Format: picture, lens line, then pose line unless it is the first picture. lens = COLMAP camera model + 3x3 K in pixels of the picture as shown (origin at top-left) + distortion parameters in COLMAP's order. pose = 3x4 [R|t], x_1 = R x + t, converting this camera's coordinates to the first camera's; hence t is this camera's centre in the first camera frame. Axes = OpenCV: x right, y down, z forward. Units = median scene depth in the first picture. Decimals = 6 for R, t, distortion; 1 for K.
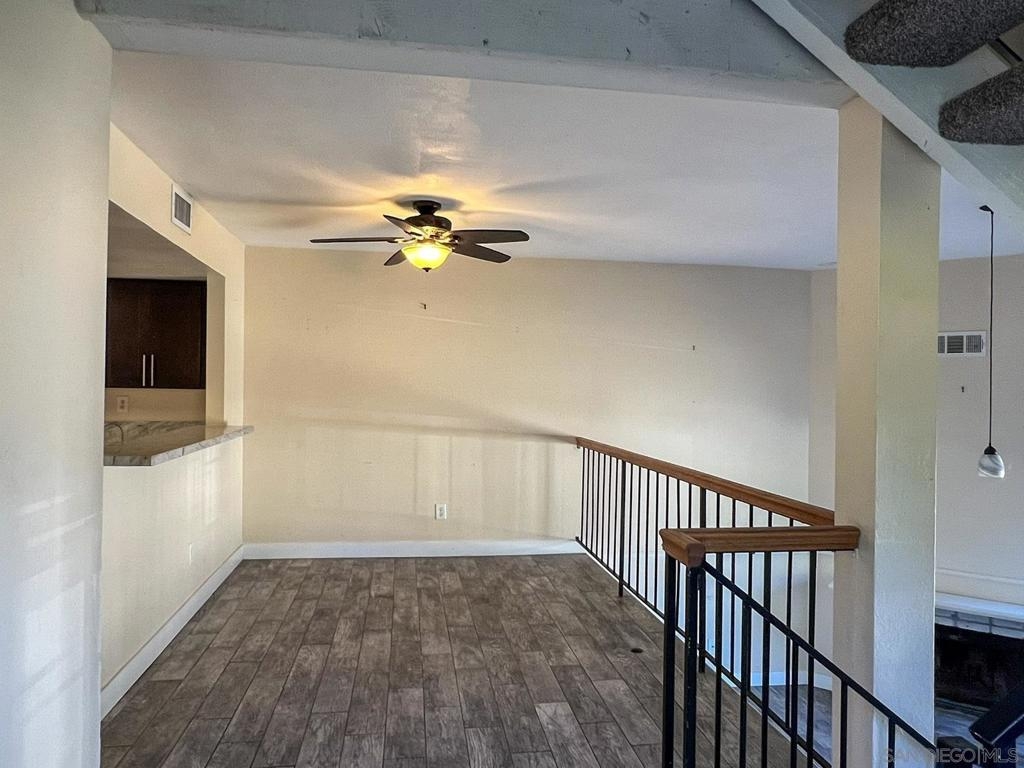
lens RADIAL K [[656.5, 0, 512.0], [0, 656.5, 384.0], [0, 0, 1]] dist [-0.001565, -0.001304]
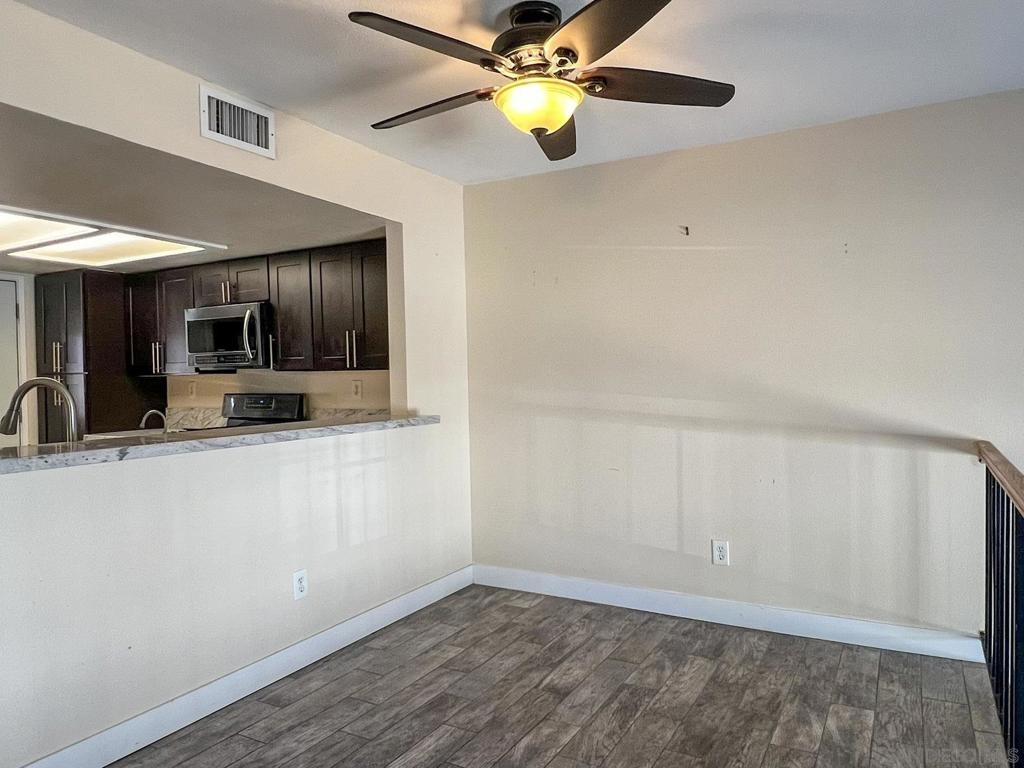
lens RADIAL K [[685.8, 0, 540.2], [0, 685.8, 384.6], [0, 0, 1]] dist [-0.001872, -0.000471]
pose [[0.810009, -0.019408, -0.586096, 0.164741], [0.031795, 0.999436, 0.010846, 0.023593], [0.585555, -0.027421, 0.810169, 0.431694]]
